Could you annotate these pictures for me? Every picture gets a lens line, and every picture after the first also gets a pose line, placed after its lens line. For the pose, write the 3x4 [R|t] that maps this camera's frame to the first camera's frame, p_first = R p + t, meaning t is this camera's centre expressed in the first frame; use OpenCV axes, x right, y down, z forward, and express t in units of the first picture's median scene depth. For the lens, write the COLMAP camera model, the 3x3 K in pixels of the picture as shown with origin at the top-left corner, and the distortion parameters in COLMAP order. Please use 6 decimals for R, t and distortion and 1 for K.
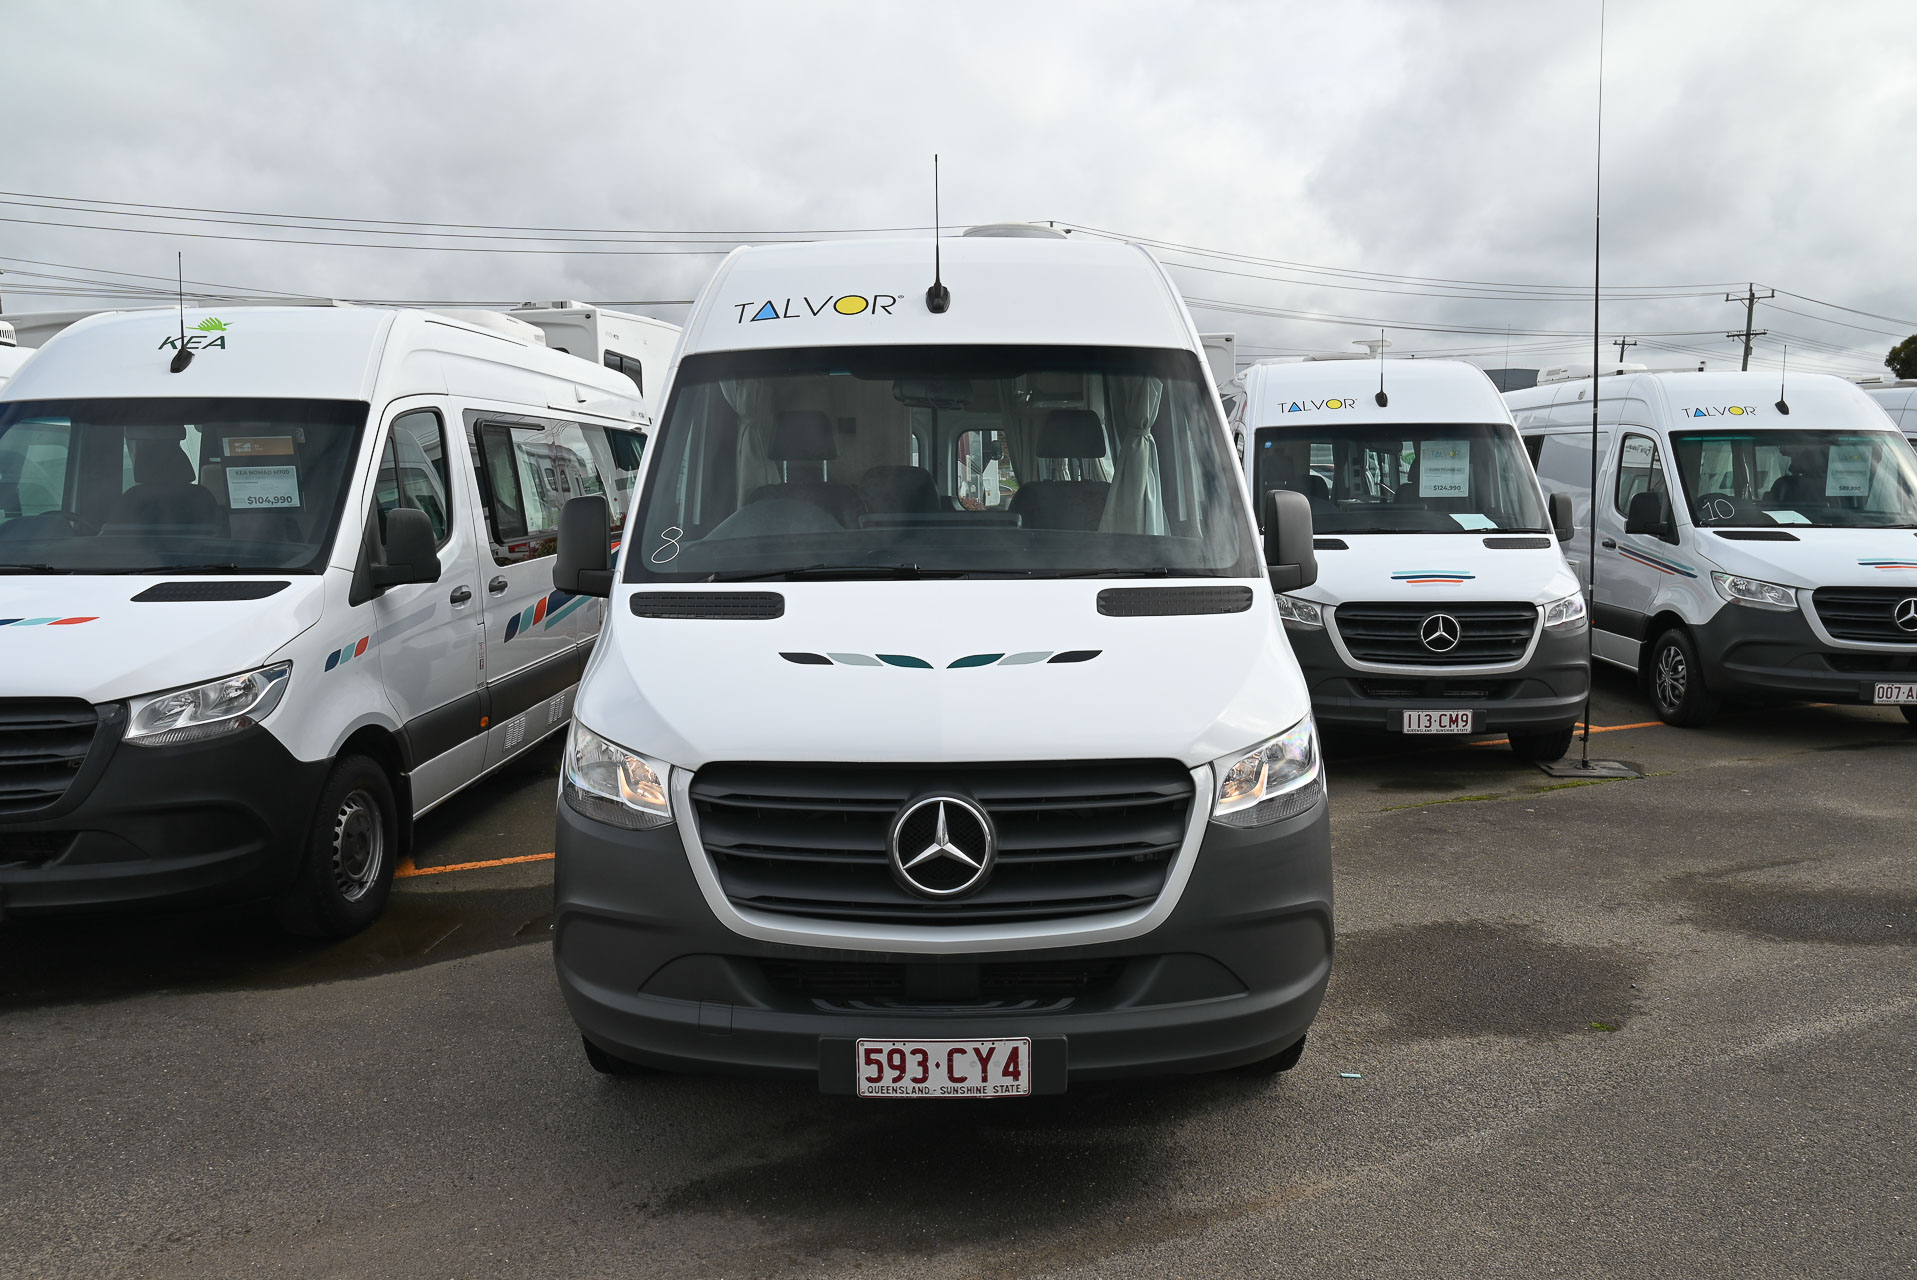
lens RADIAL K [[1334.4, 0, 958.5], [0, 1334.4, 640.0], [0, 0, 1]] dist [-0.000453, -0.000552]
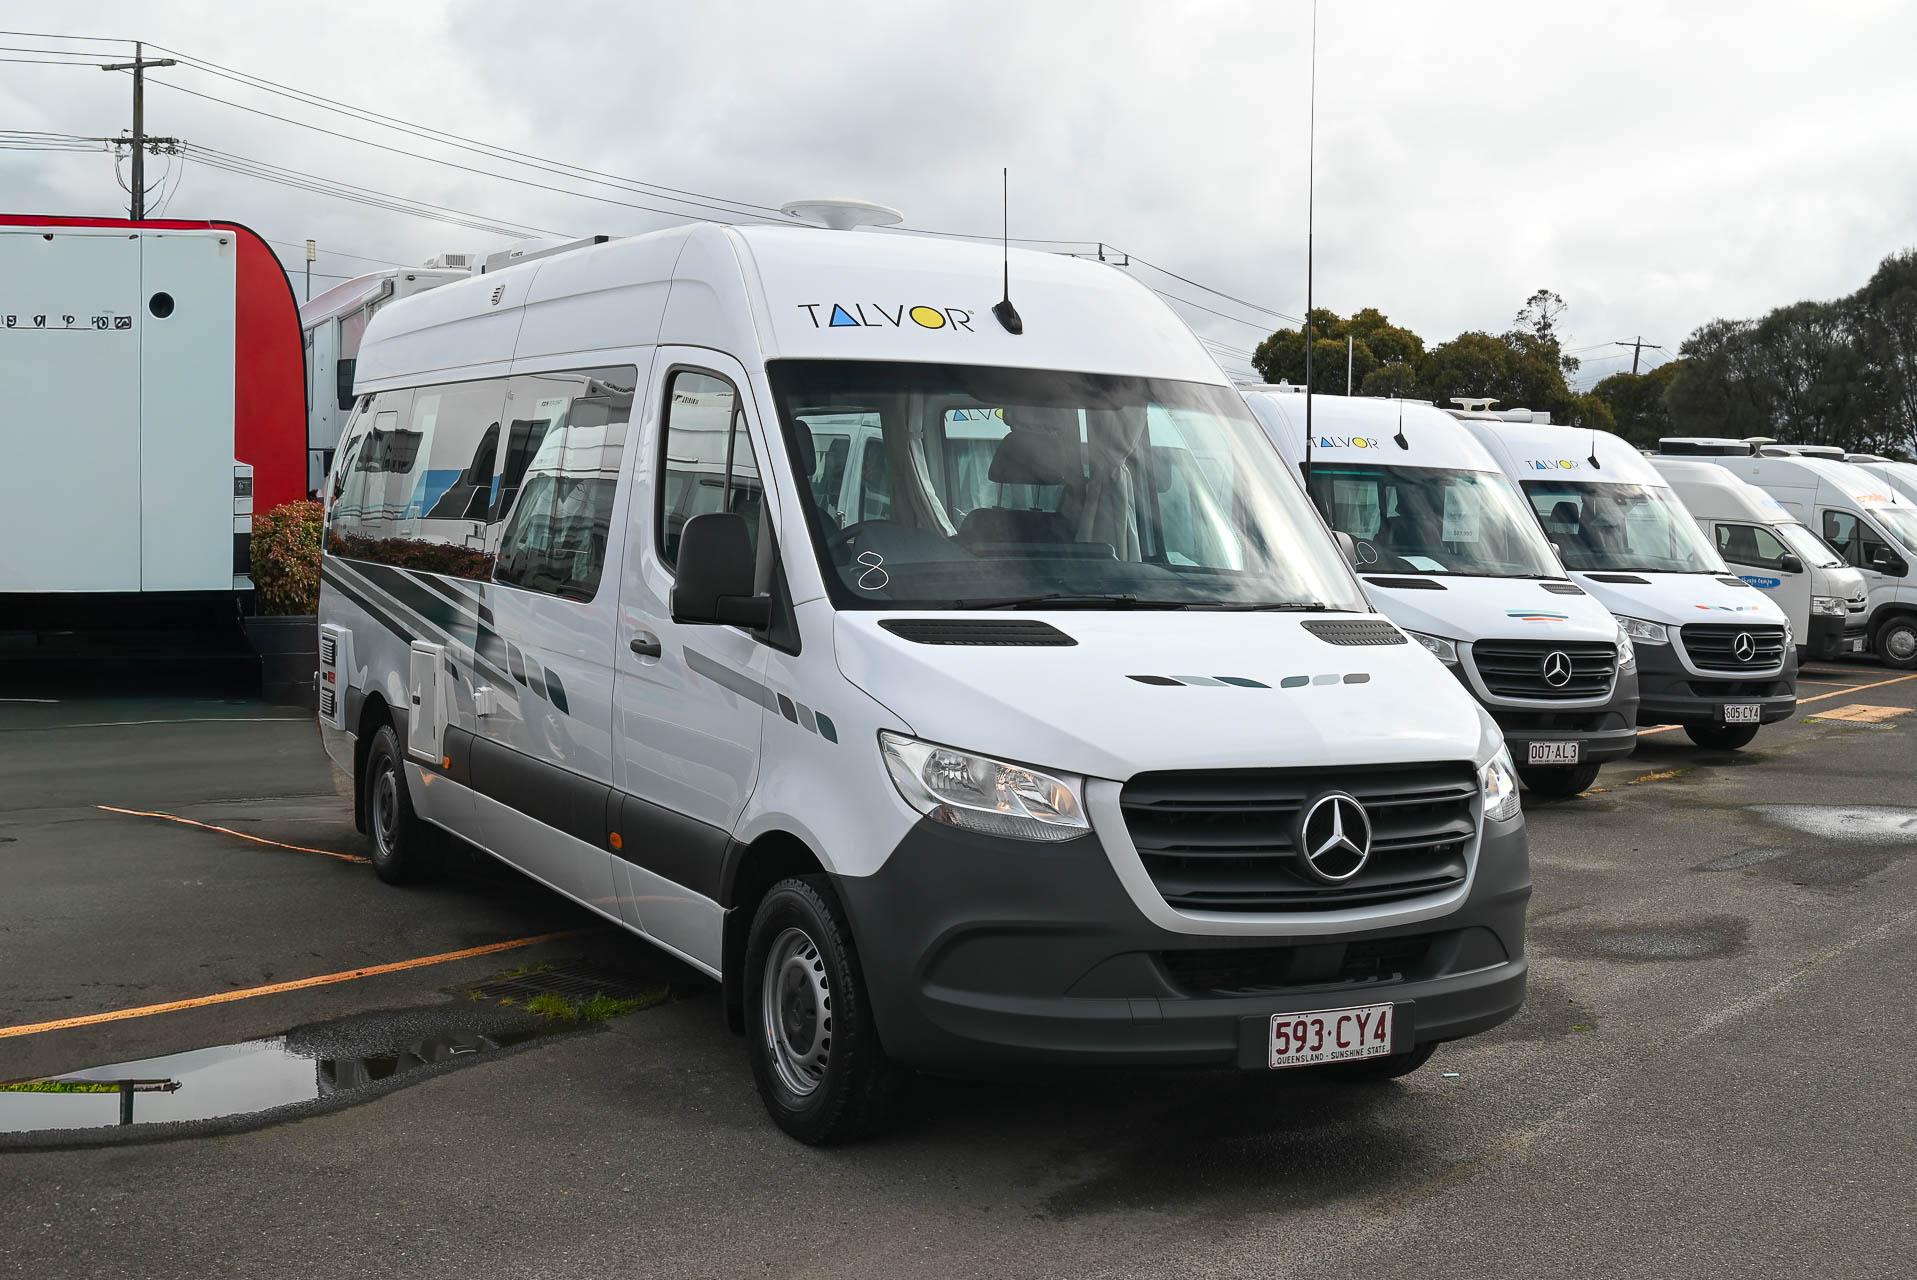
lens RADIAL K [[2204.8, 0, 957.9], [0, 2204.8, 588.6], [0, 0, 1]] dist [0.011466, 0.023879]
pose [[0.878407, 0.018256, 0.477565, -1.198806], [0.014629, 0.997775, -0.065051, 0.057617], [-0.477690, 0.064127, 0.876185, -0.523132]]
